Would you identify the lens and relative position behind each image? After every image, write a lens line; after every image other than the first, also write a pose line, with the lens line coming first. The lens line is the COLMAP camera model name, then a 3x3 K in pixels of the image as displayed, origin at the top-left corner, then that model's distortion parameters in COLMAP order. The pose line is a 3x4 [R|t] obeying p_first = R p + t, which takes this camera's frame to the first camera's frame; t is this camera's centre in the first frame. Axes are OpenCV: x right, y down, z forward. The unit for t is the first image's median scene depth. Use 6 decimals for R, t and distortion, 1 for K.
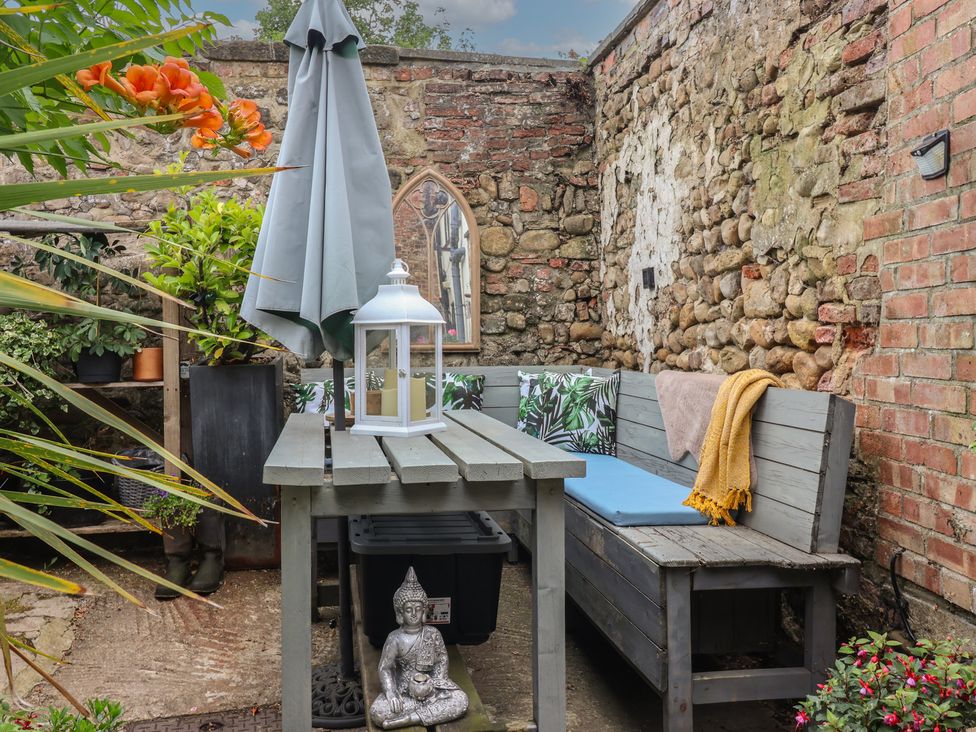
lens RADIAL K [[784.0, 0, 488.0], [0, 784.0, 366.0], [0, 0, 1]] dist [-0.001387, -0.003982]
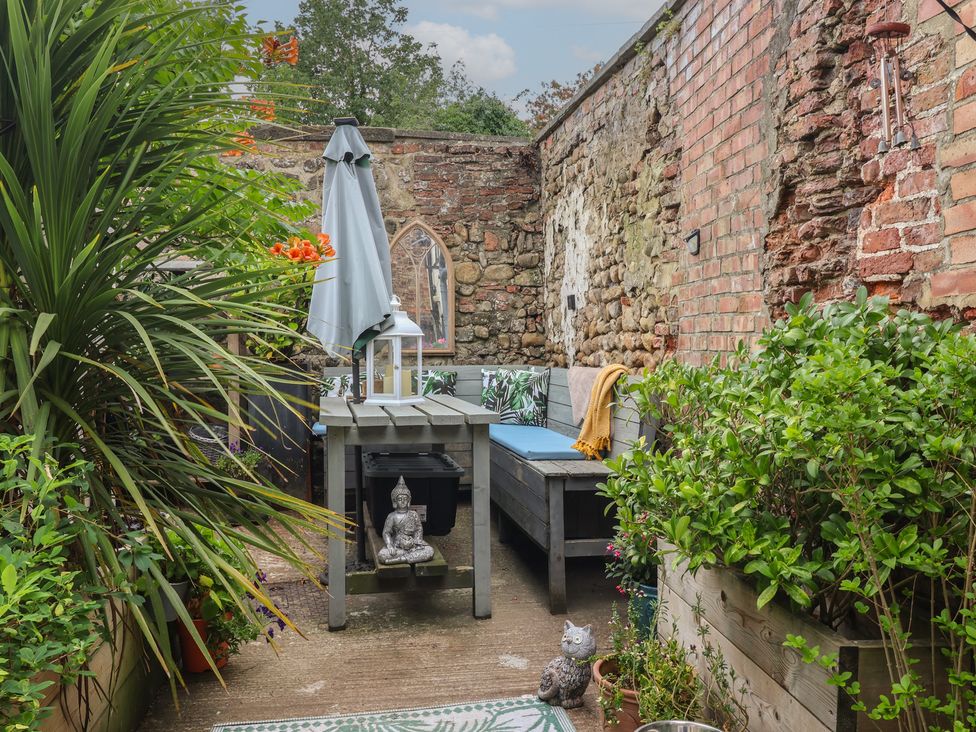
lens RADIAL K [[784.0, 0, 488.0], [0, 784.0, 366.0], [0, 0, 1]] dist [-0.001387, -0.003982]
pose [[0.999986, -0.001066, 0.005108, 0.051279], [0.001114, 0.999956, -0.009354, 0.016979], [-0.005098, 0.009360, 0.999943, -0.444880]]
